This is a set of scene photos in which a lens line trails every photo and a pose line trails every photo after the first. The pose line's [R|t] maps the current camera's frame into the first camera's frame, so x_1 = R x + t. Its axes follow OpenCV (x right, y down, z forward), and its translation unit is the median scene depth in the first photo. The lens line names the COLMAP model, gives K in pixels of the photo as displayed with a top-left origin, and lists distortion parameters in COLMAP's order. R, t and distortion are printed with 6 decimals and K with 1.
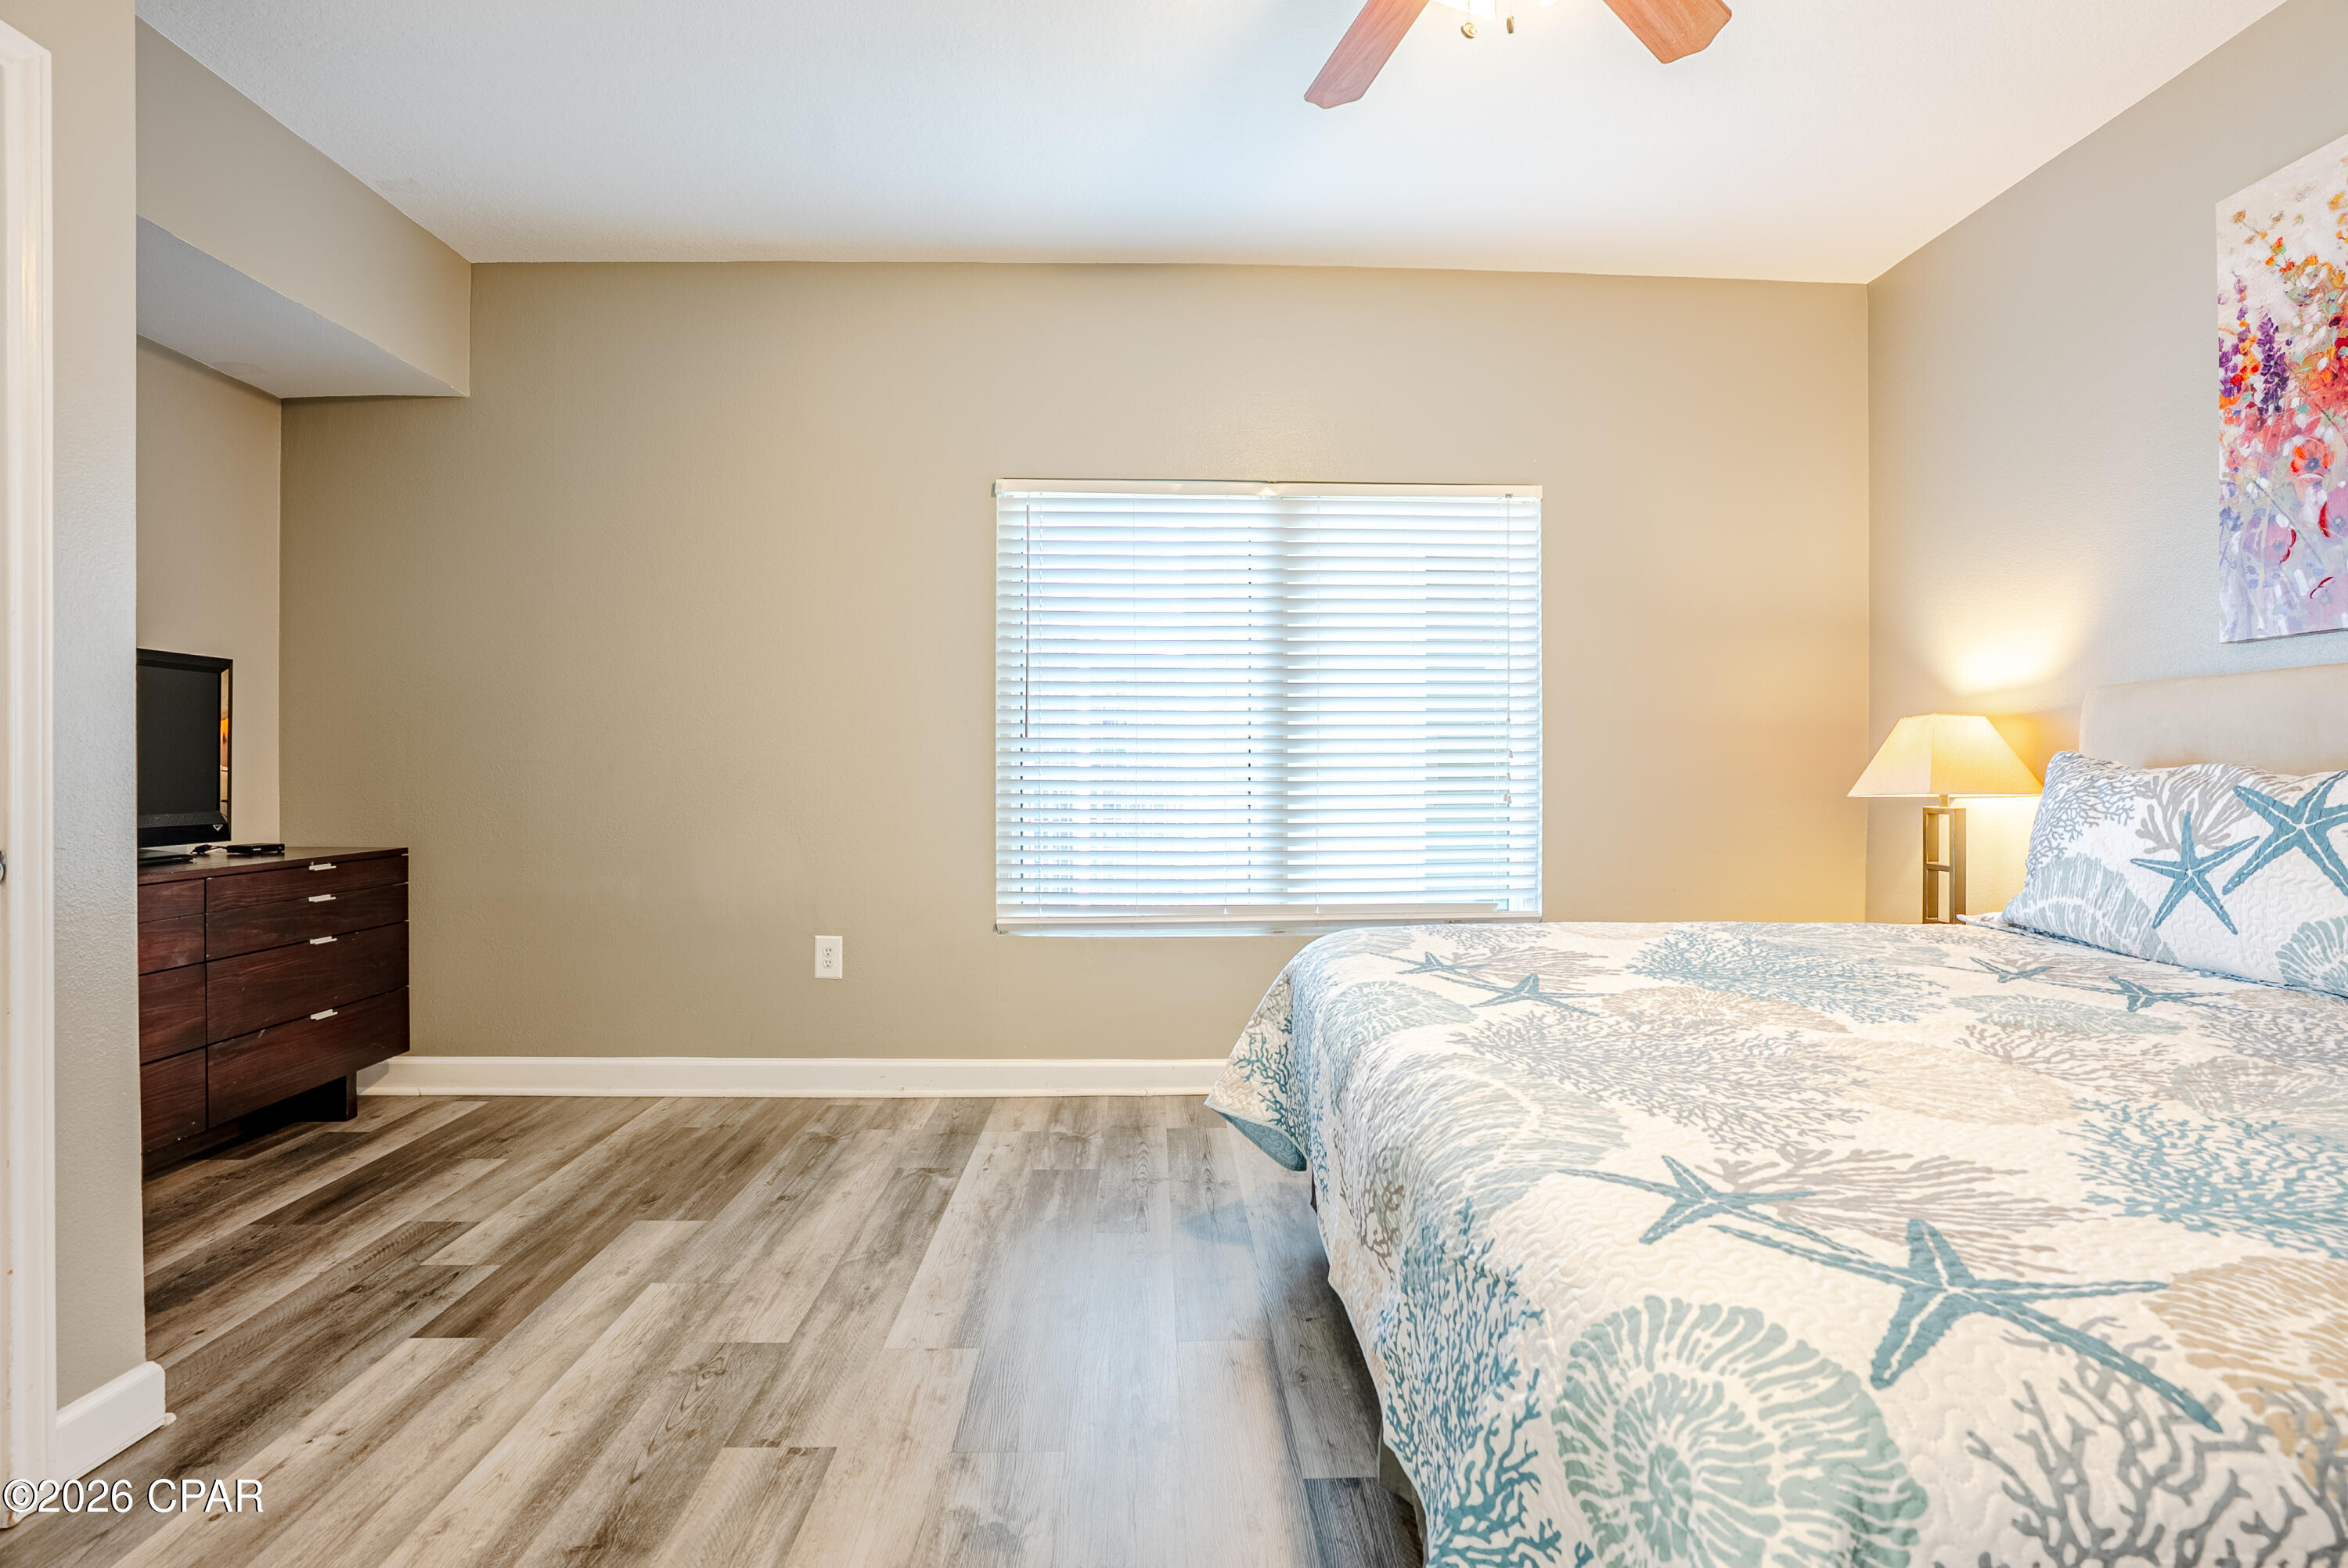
lens RADIAL K [[1094.2, 0, 1181.3], [0, 1094.2, 779.6], [0, 0, 1]] dist [-0.059614, 0.021670]
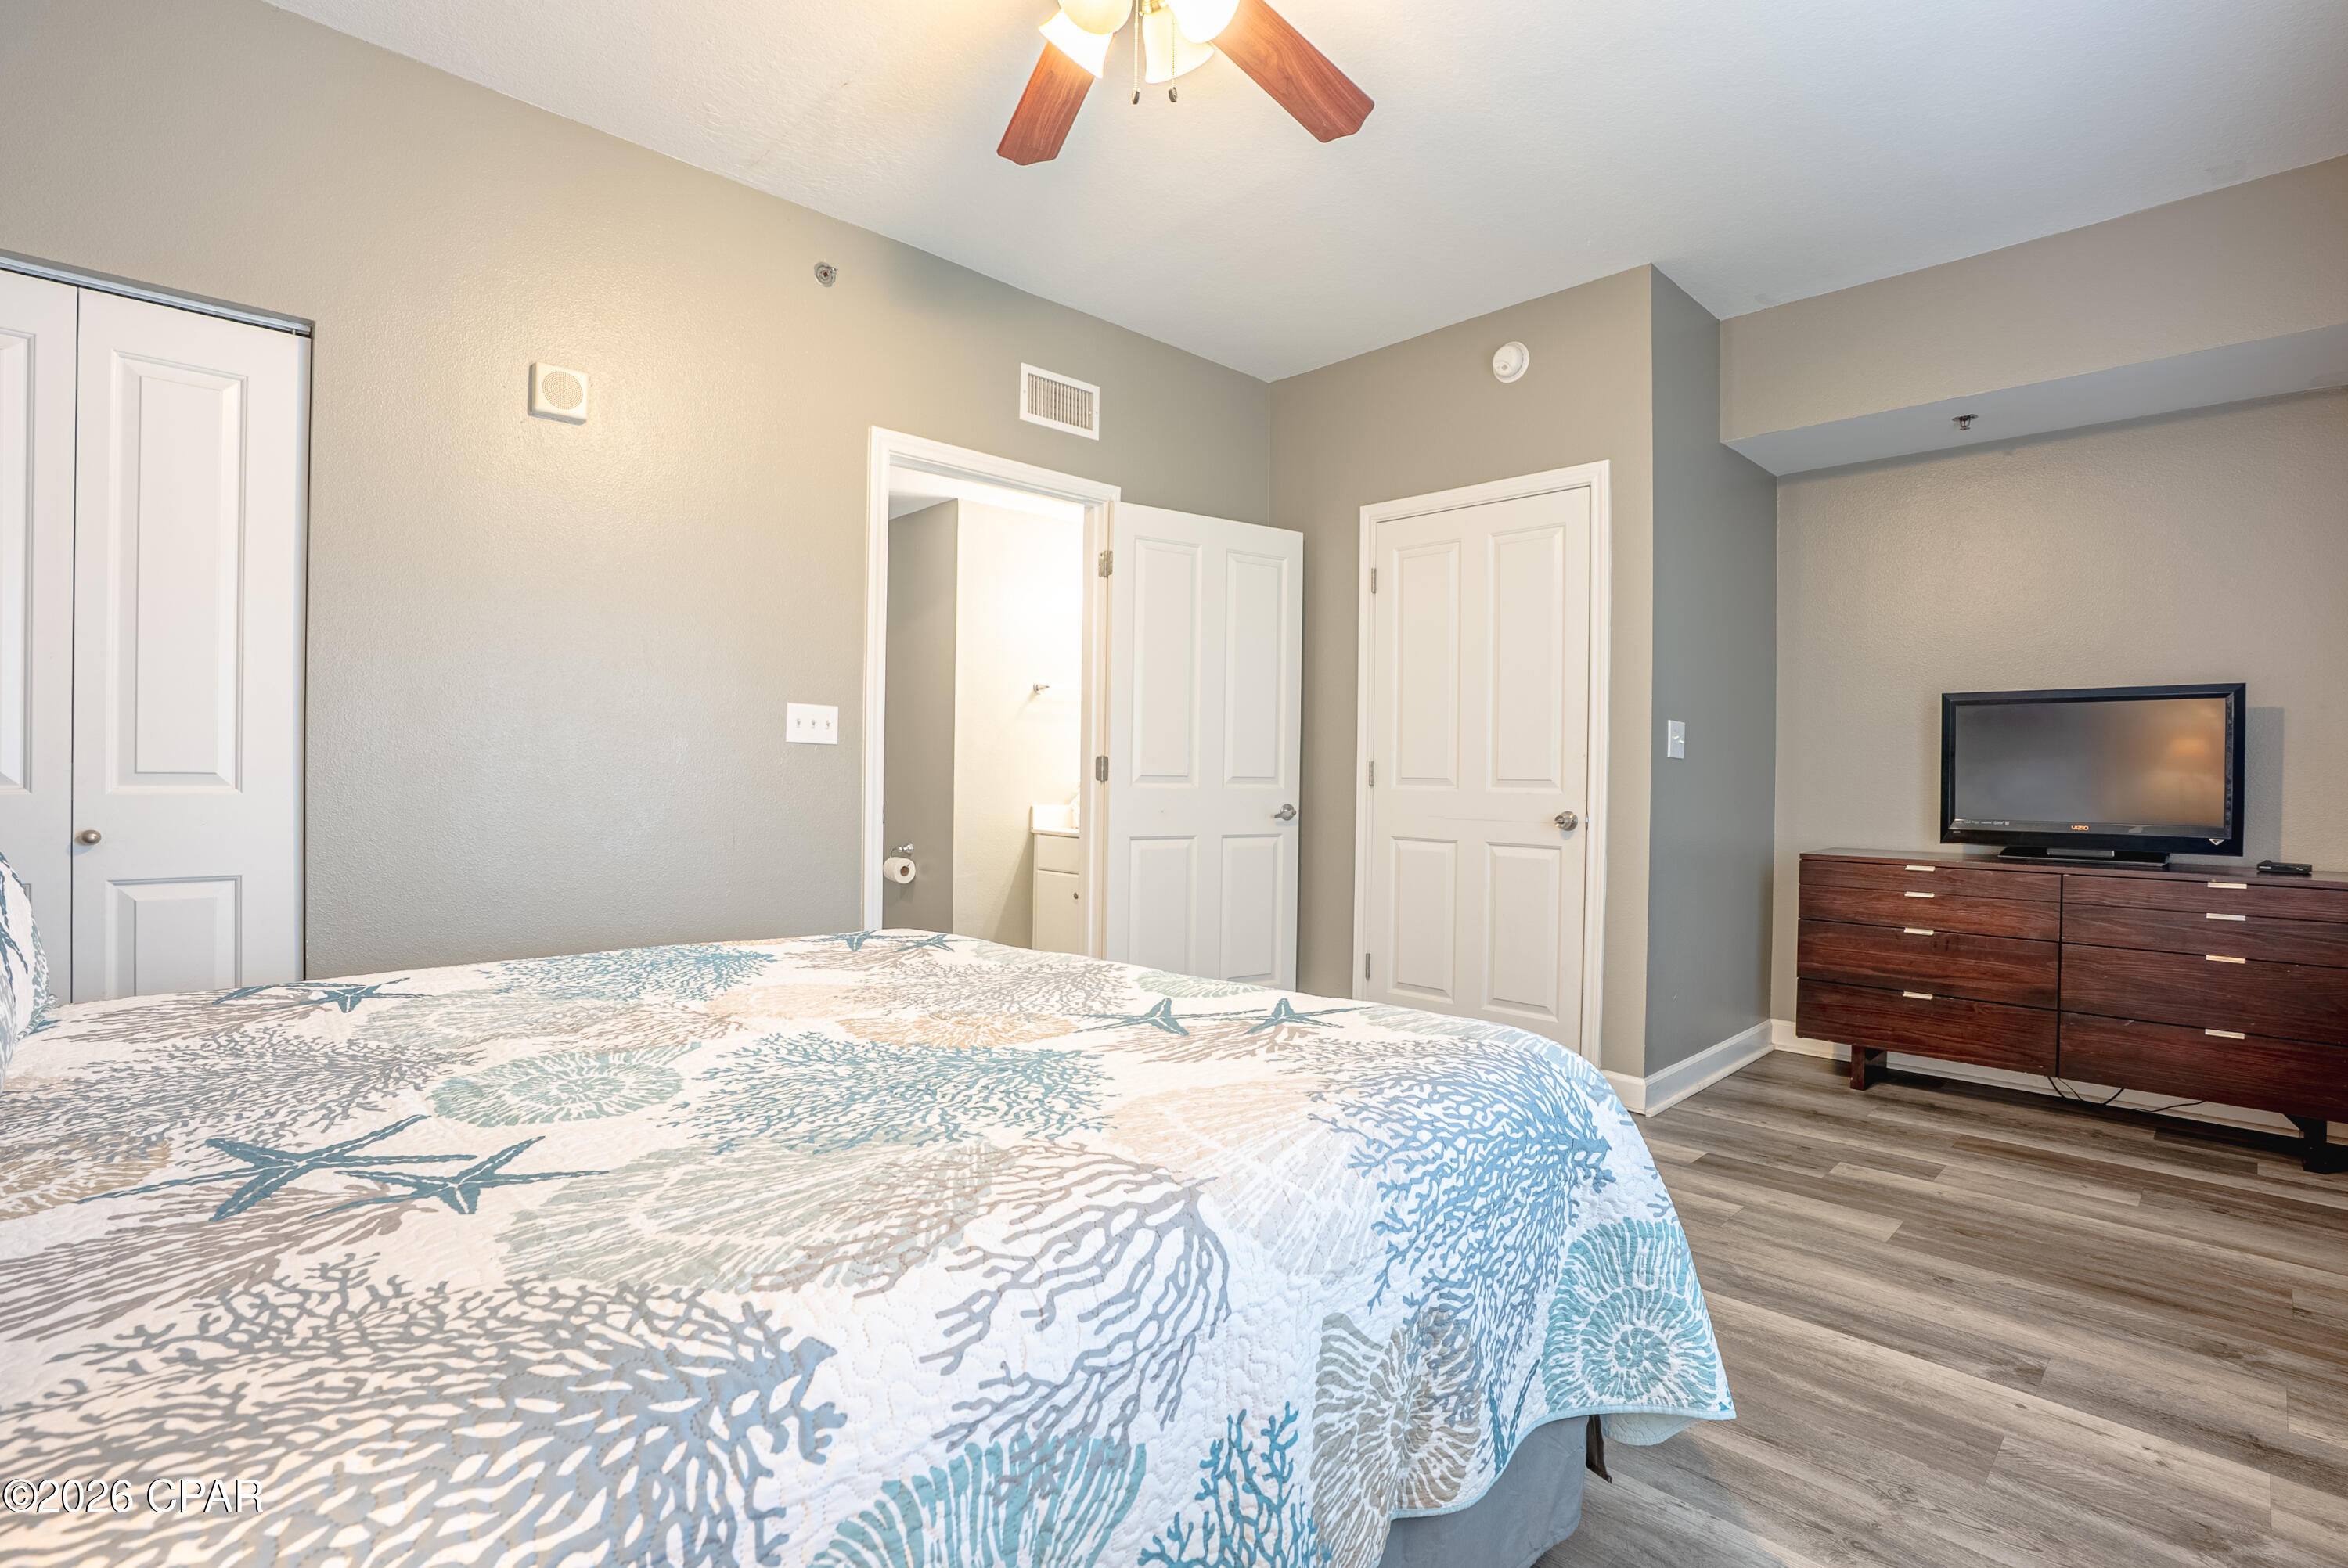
lens RADIAL K [[1094.2, 0, 1173.9], [0, 1094.2, 783.5], [0, 0, 1]] dist [-0.059614, 0.021670]
pose [[-0.742592, -0.003050, -0.669738, 0.561387], [-0.017239, 0.999745, 0.014561, -0.010143], [0.669523, 0.022359, -0.742455, 1.025649]]
